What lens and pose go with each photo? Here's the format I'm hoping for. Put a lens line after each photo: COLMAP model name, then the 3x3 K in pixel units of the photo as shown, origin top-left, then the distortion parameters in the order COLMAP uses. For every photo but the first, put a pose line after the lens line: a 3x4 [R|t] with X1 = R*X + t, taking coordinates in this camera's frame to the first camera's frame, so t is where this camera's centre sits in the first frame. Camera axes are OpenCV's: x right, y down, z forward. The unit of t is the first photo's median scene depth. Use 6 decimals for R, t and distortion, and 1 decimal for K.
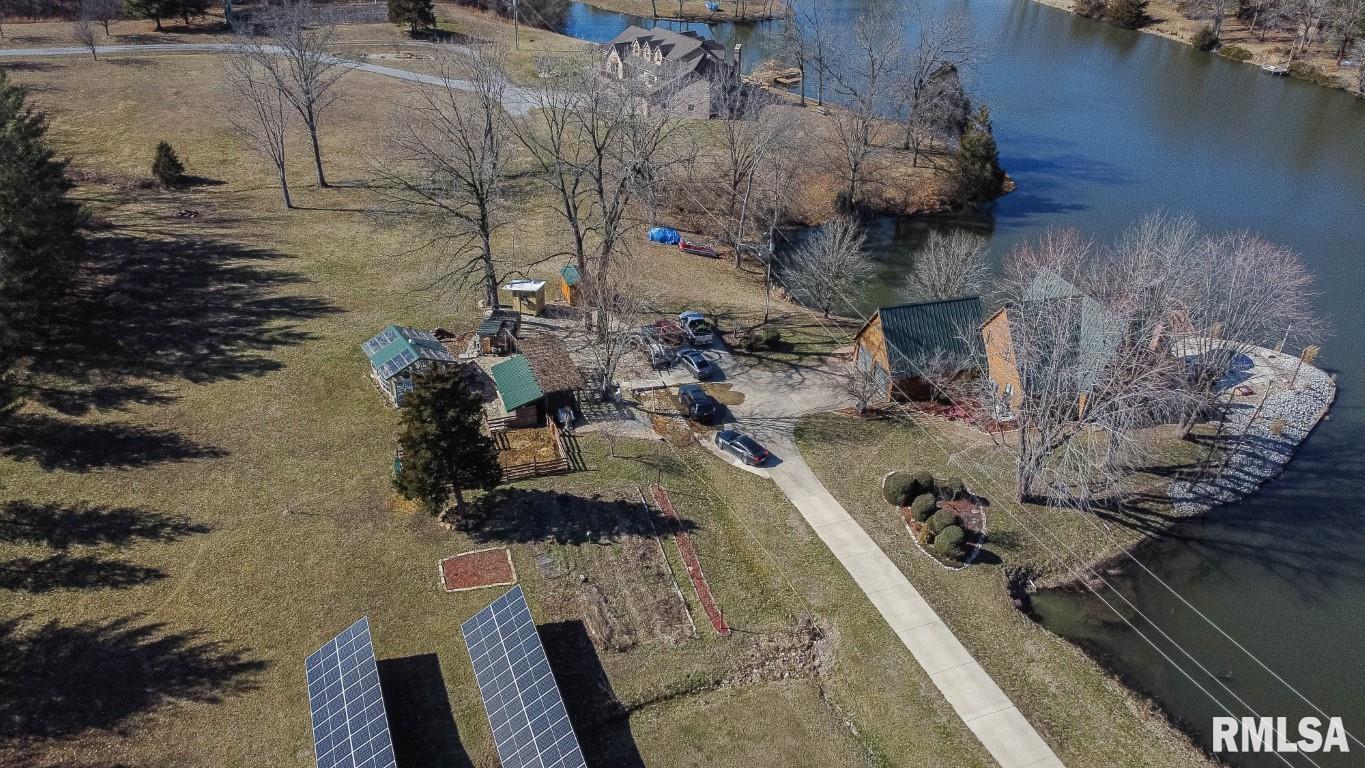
lens RADIAL K [[1021.6, 0, 694.9], [0, 1021.6, 384.9], [0, 0, 1]] dist [-0.001124, -0.008692]
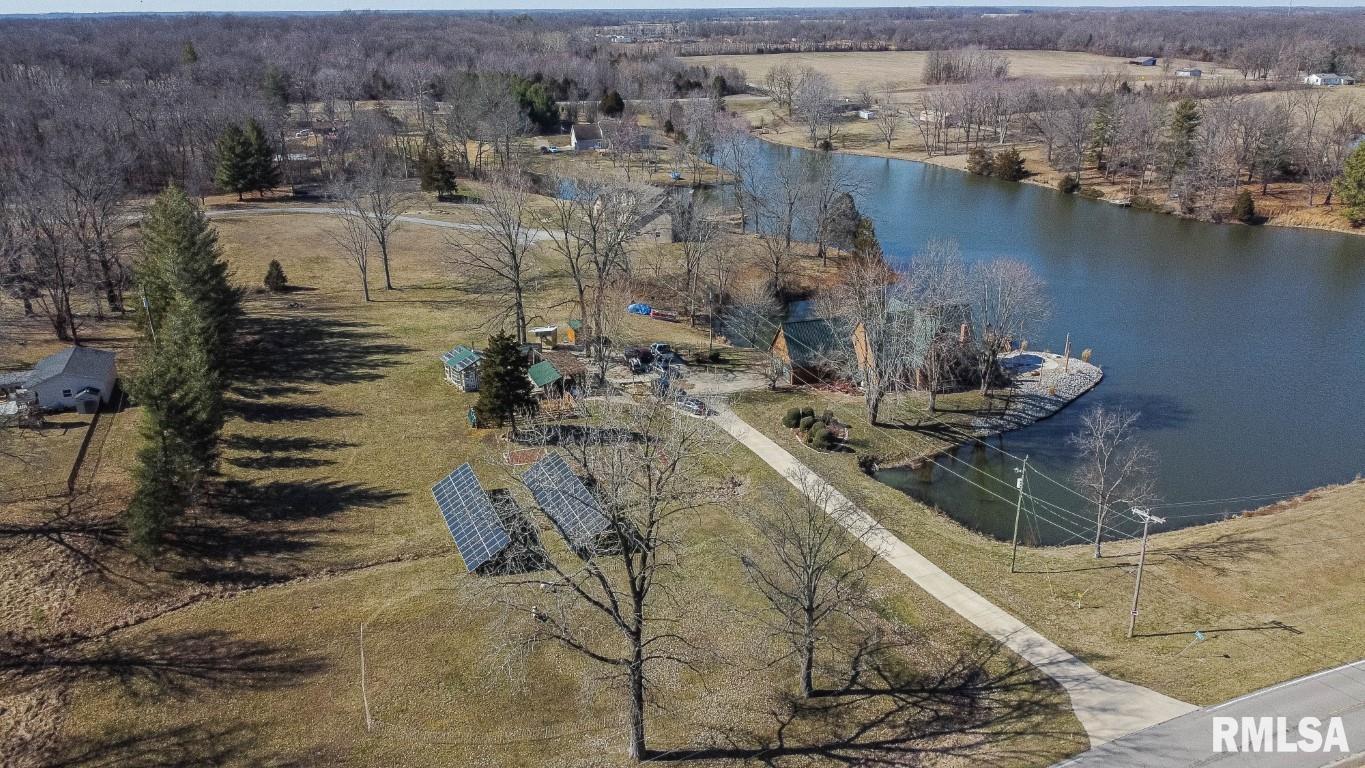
lens RADIAL K [[1010.5, 0, 697.9], [0, 1010.5, 388.3], [0, 0, 1]] dist [0.004344, -0.022512]
pose [[0.998956, -0.040493, 0.021165, 0.020409], [0.043586, 0.983510, -0.175523, 0.265179], [-0.013708, 0.176263, 0.984248, -0.434608]]
